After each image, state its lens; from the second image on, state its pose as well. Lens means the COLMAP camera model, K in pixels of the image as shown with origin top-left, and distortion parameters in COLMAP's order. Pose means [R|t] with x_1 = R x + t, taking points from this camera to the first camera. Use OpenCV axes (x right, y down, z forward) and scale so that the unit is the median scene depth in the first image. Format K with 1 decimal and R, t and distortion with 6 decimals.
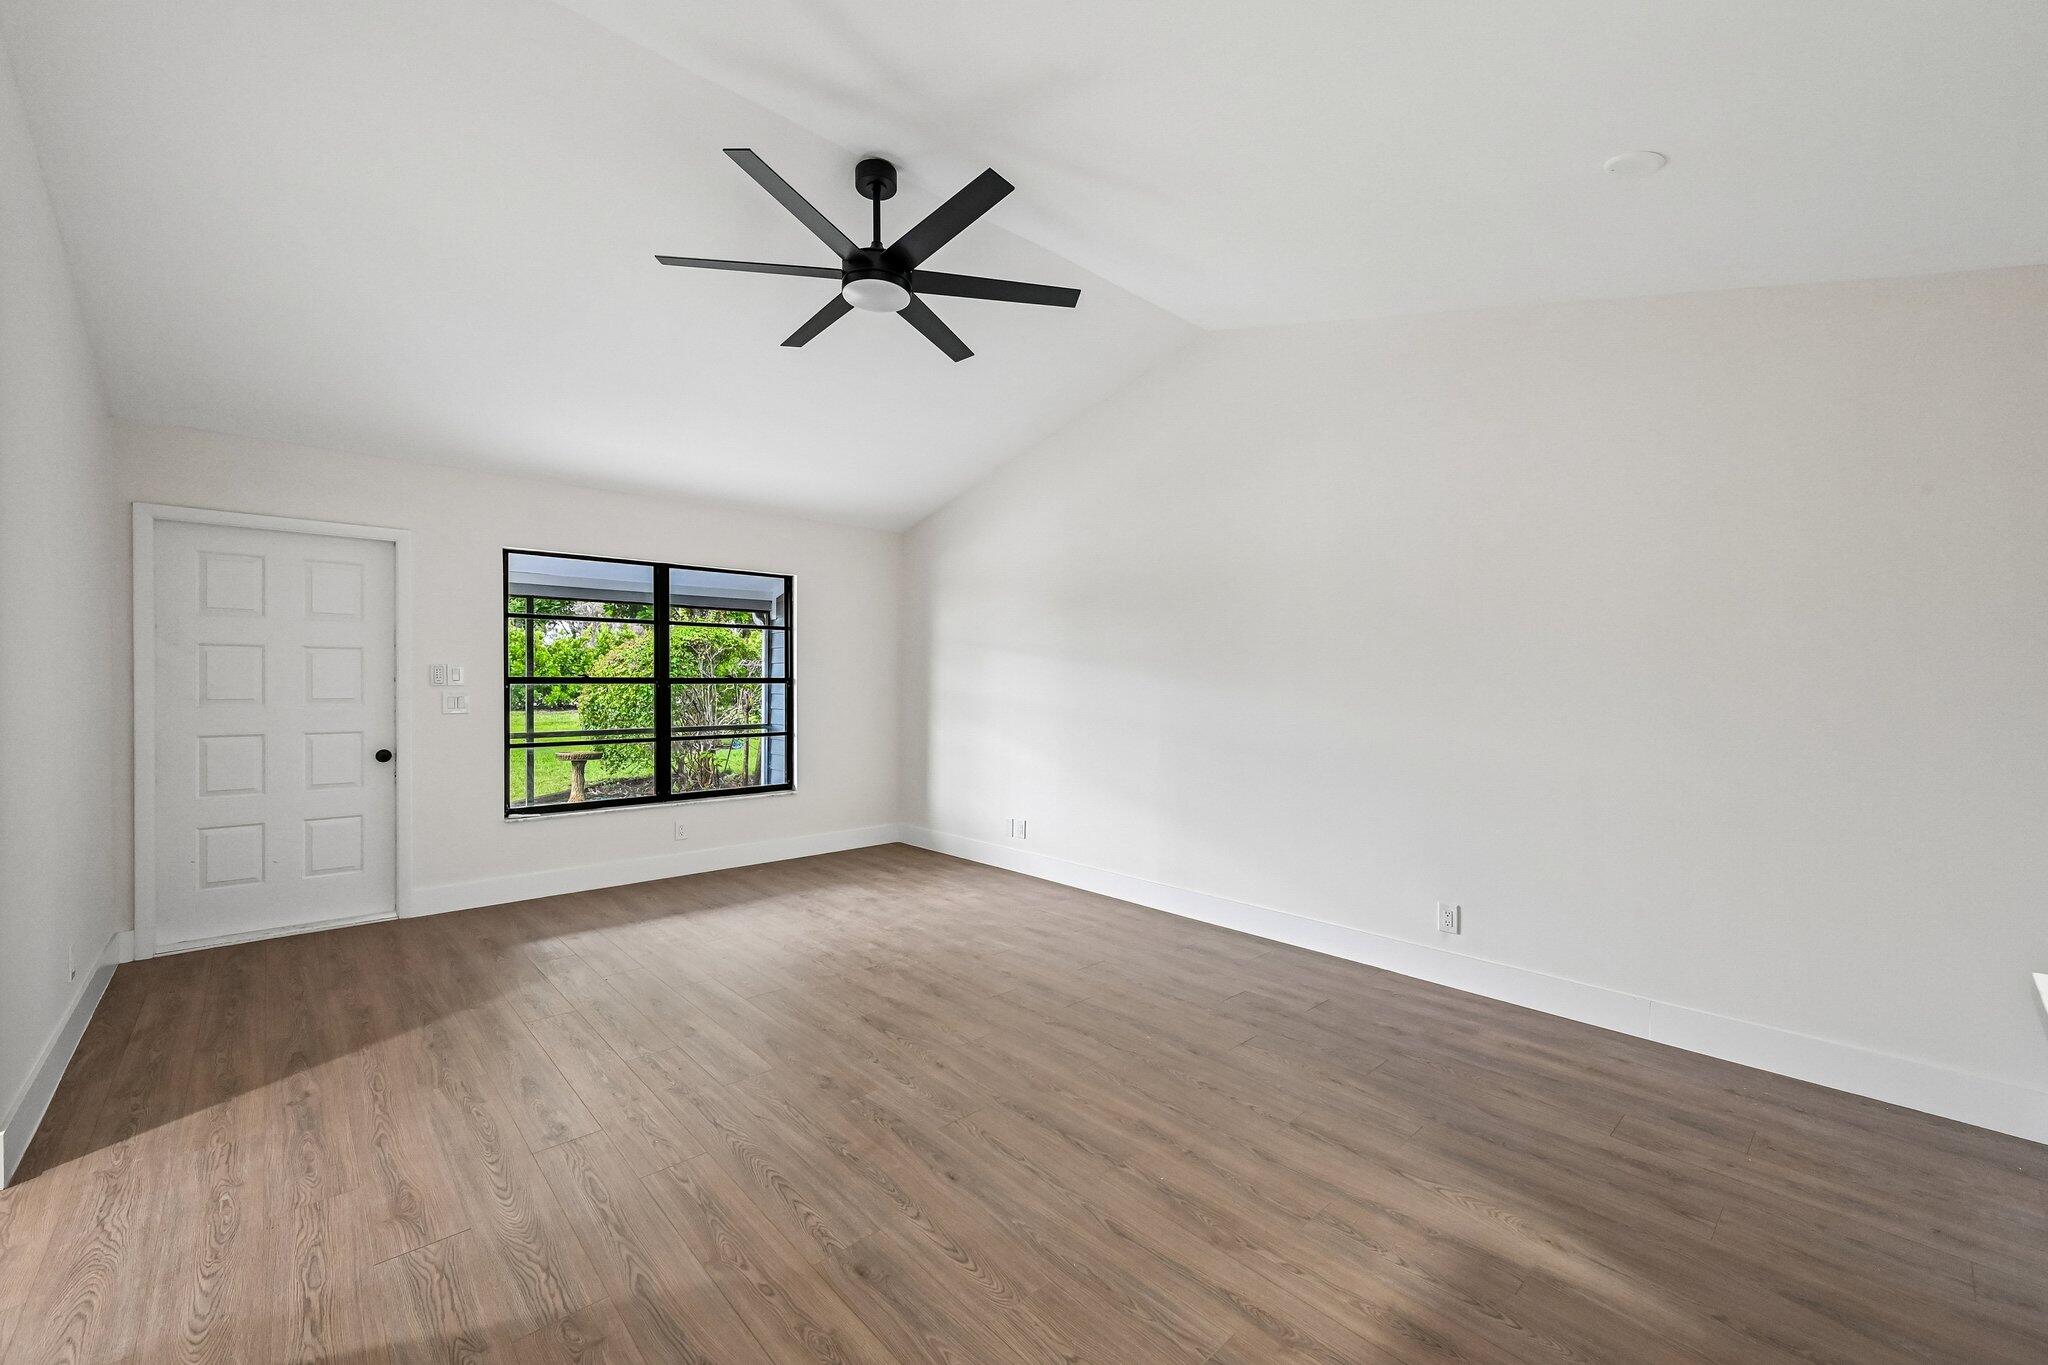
lens RADIAL K [[825.3, 0, 1042.1], [0, 825.3, 696.2], [0, 0, 1]] dist [-0.001317, -0.000119]
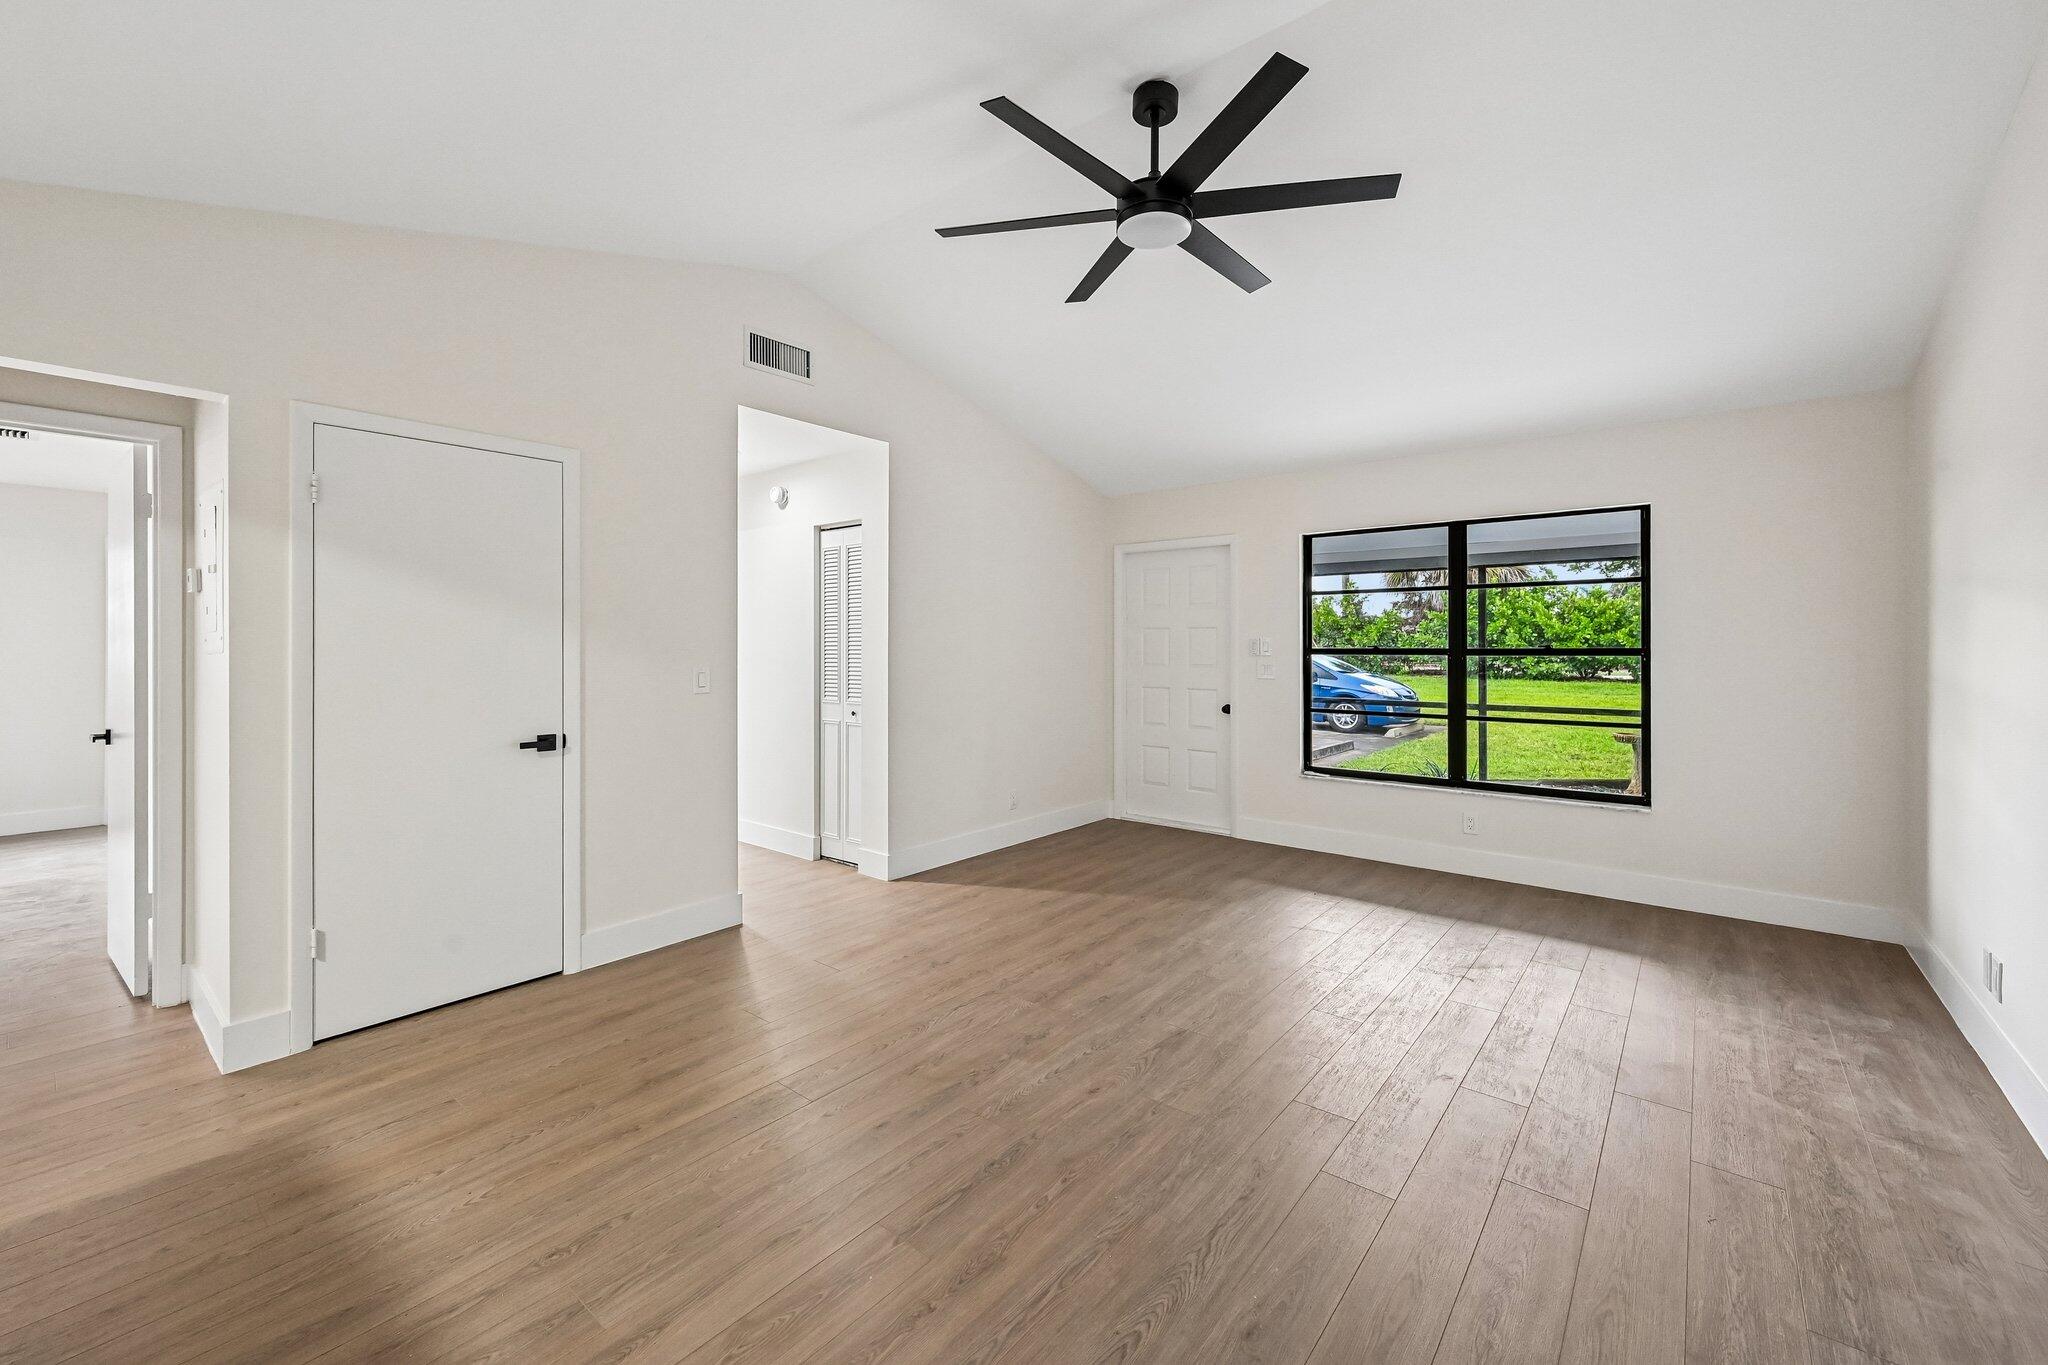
lens RADIAL K [[825.3, 0, 999.0], [0, 825.3, 653.9], [0, 0, 1]] dist [-0.001317, -0.000119]
pose [[0.102712, 0.003728, -0.994704, 0.430670], [-0.018456, 0.999828, 0.001842, -0.010275], [0.994540, 0.018169, 0.102763, 0.467426]]
